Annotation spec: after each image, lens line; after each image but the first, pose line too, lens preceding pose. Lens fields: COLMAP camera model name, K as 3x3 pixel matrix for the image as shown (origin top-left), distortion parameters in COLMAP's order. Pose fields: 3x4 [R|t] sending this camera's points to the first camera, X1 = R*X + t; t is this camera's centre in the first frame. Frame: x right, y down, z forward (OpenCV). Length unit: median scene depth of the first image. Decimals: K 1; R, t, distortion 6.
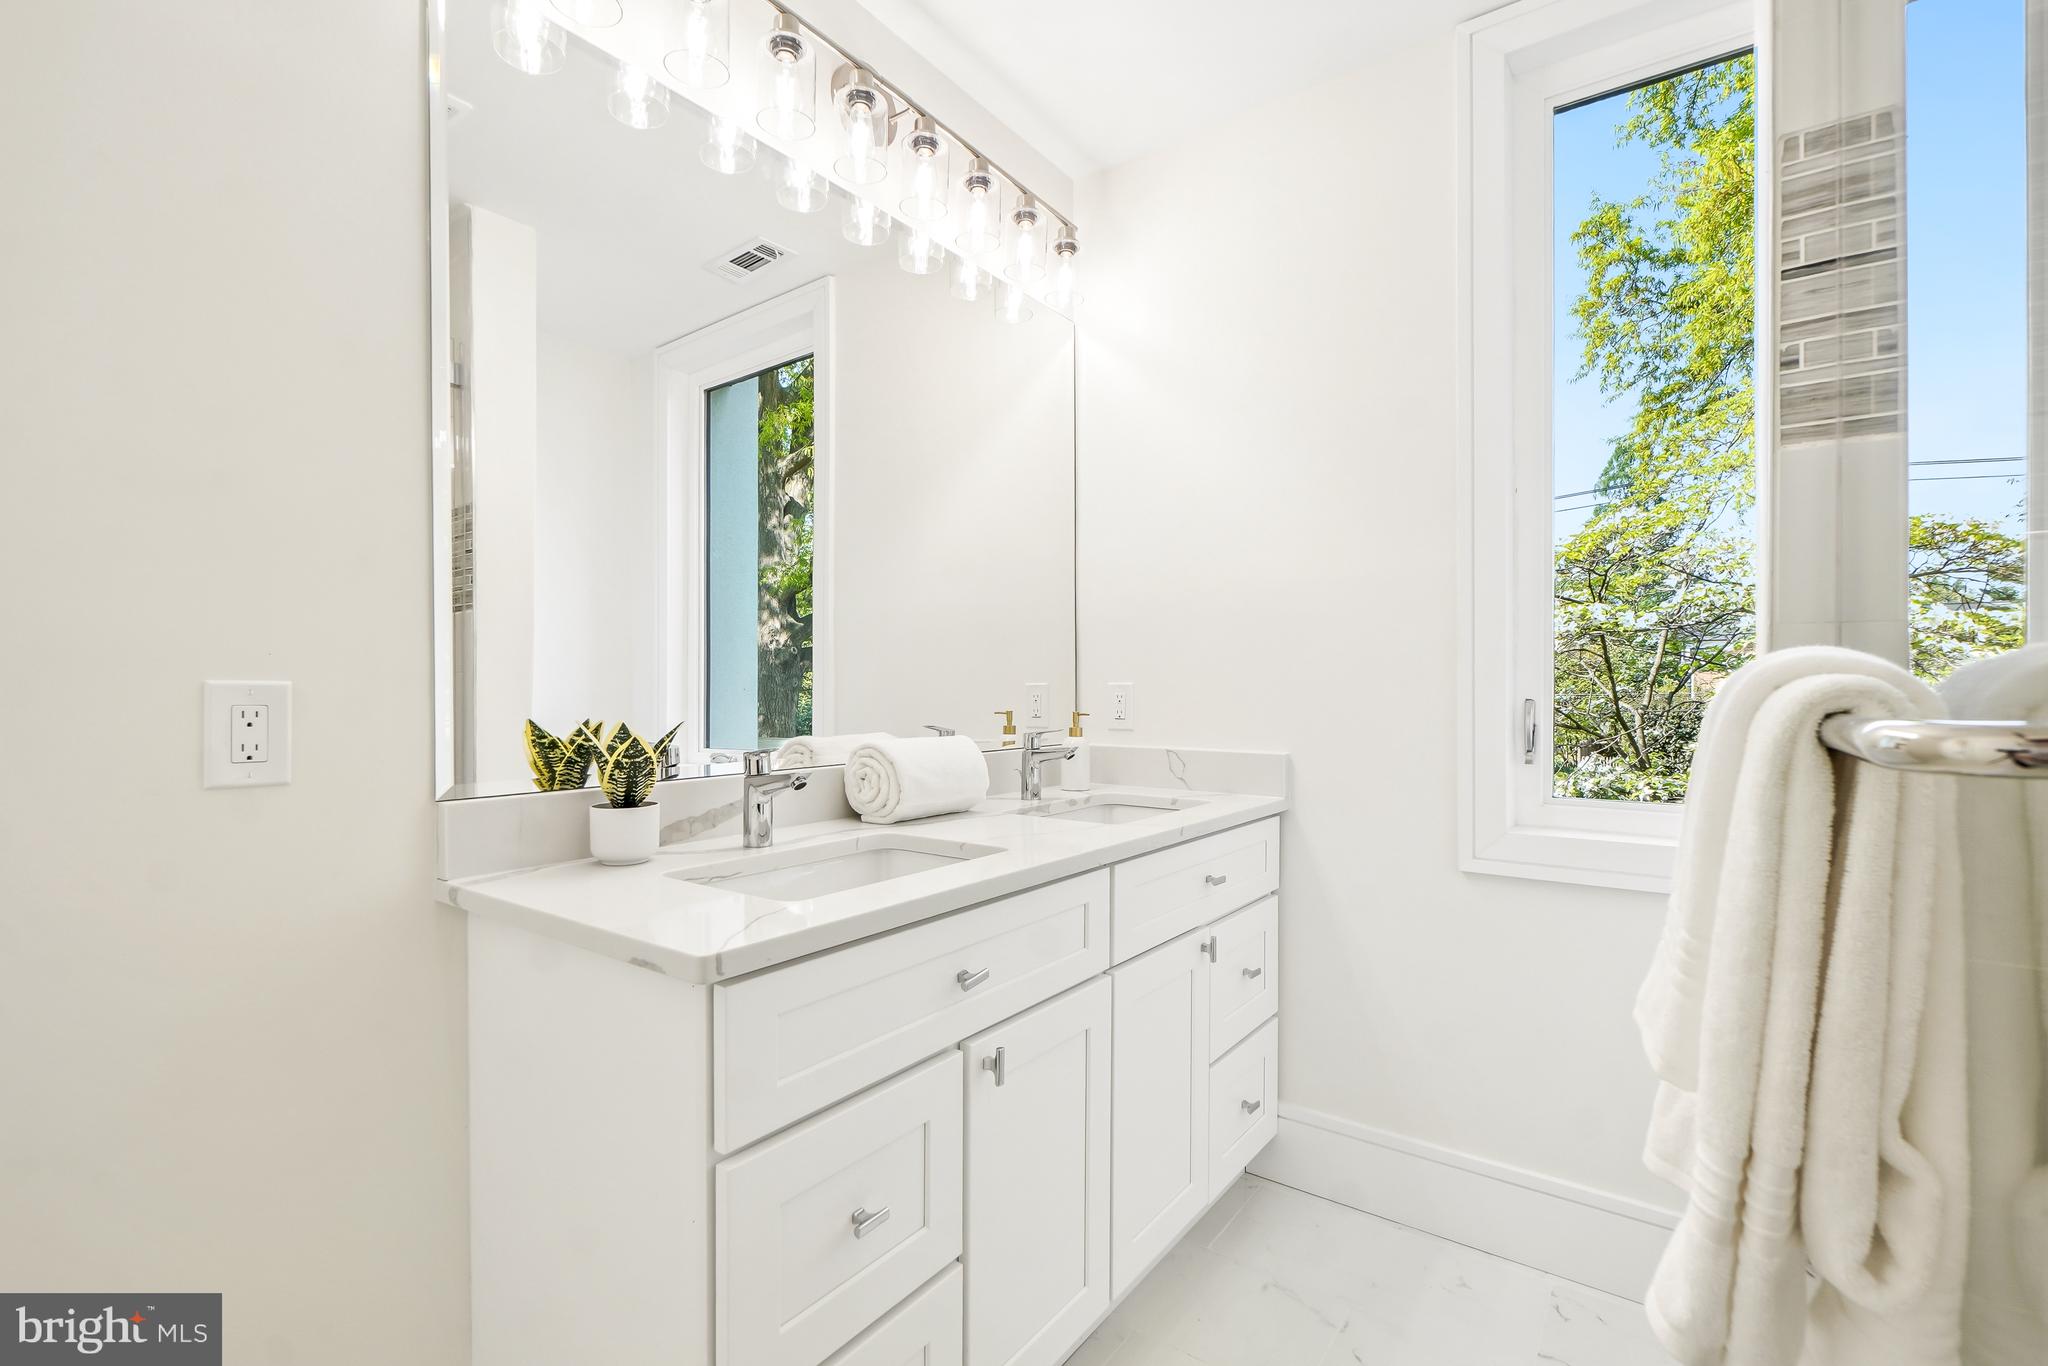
lens RADIAL K [[923.1, 0, 1045.9], [0, 923.1, 682.1], [0, 0, 1]] dist [0.000407, 0.000052]
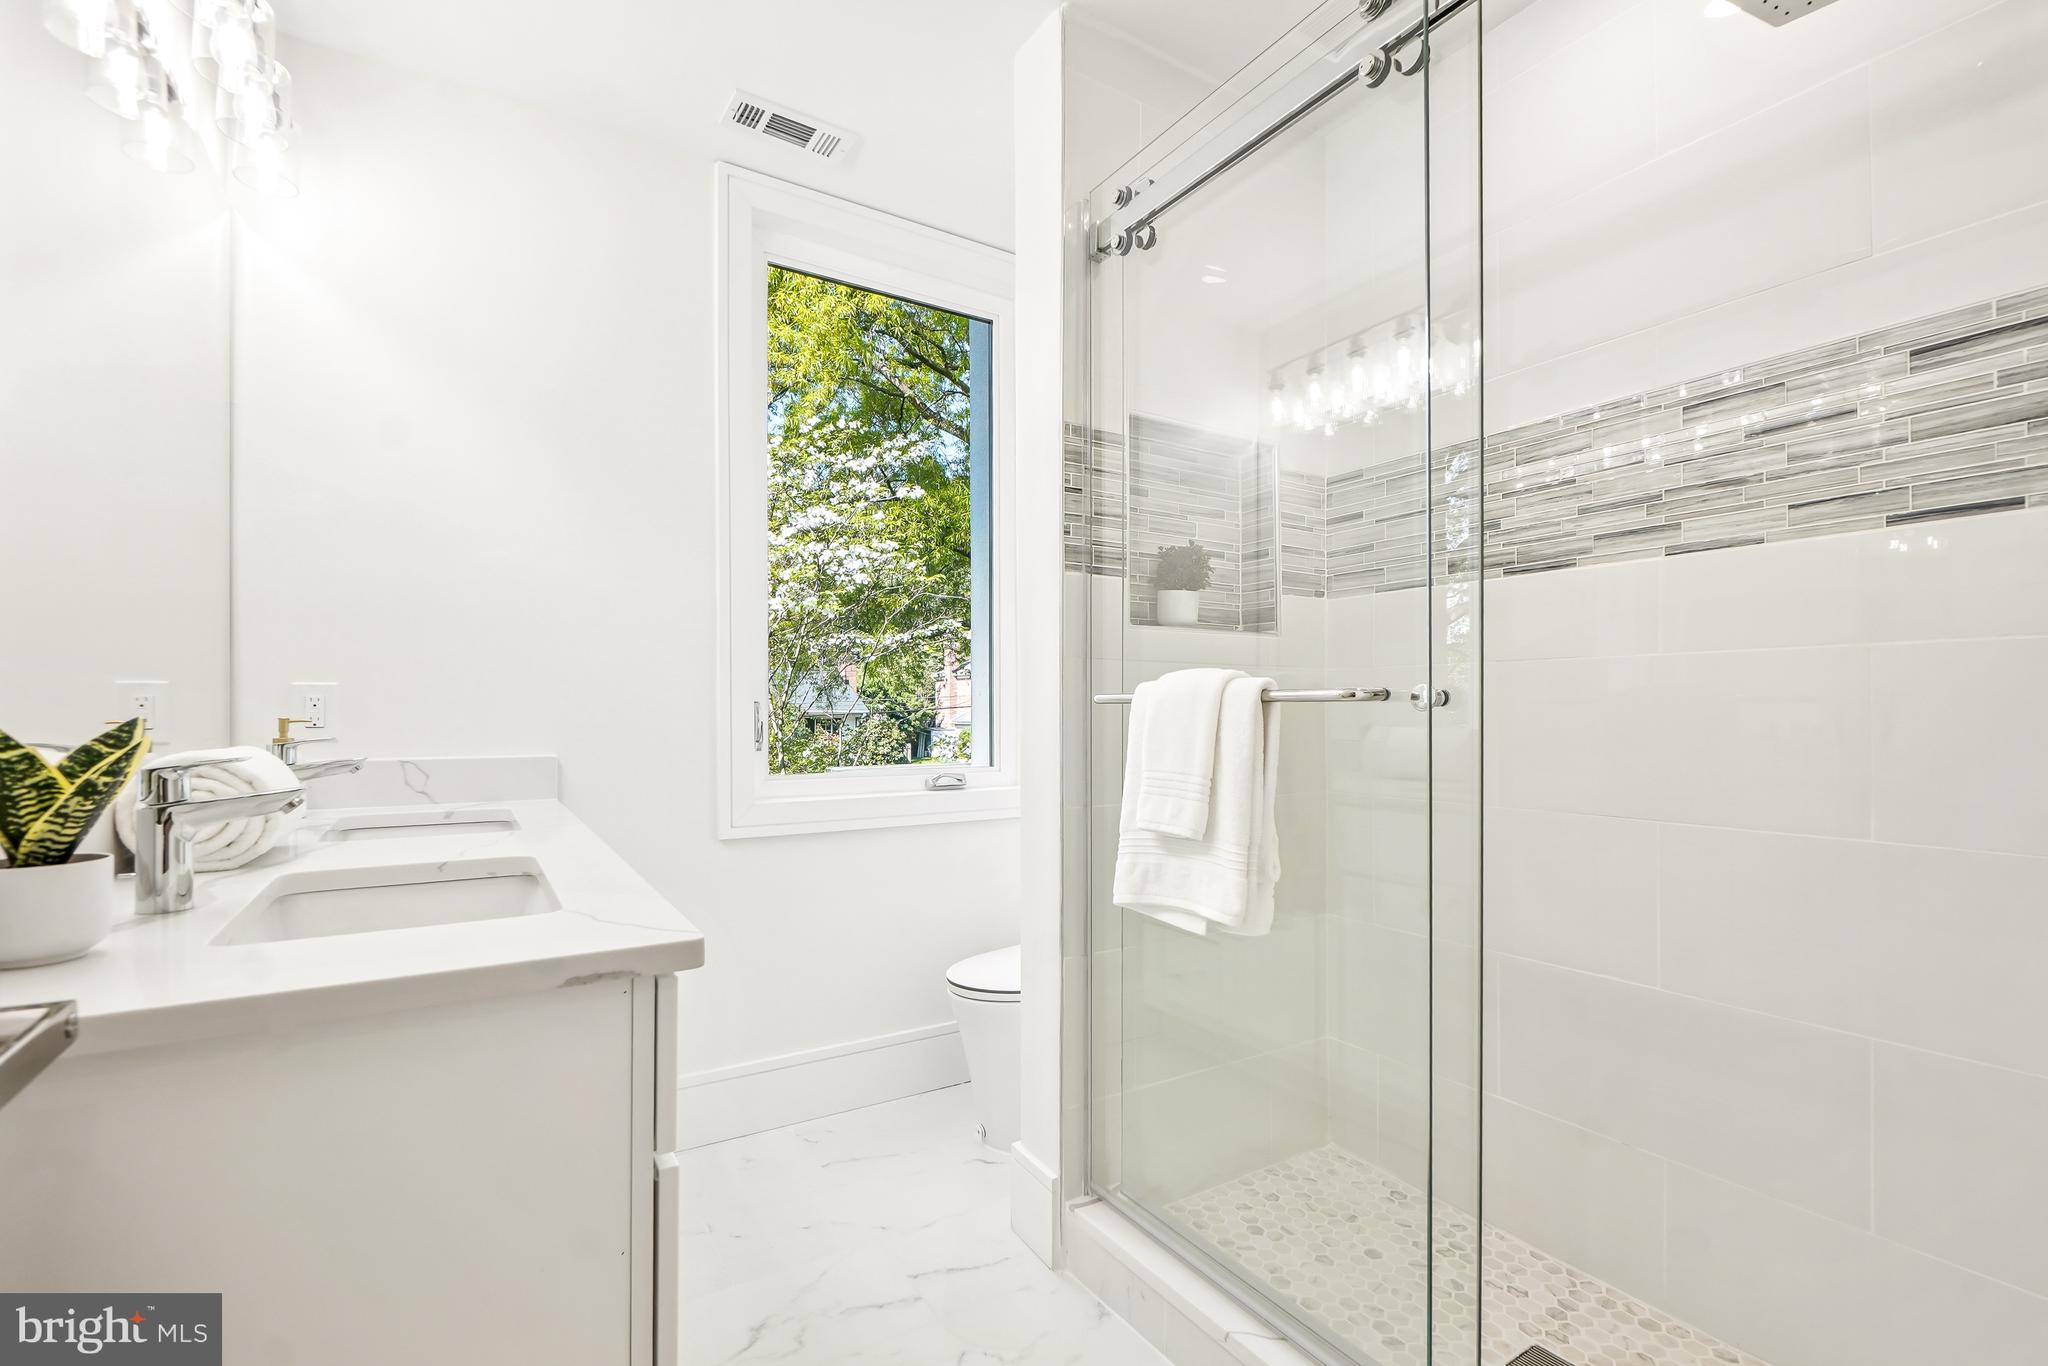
lens RADIAL K [[923.1, 0, 1045.9], [0, 923.1, 682.1], [0, 0, 1]] dist [0.000407, 0.000052]
pose [[0.359604, 0.026107, 0.932740, -1.144105], [-0.005226, 0.999649, -0.025965, 0.046460], [-0.933090, 0.004463, 0.359614, 0.300484]]
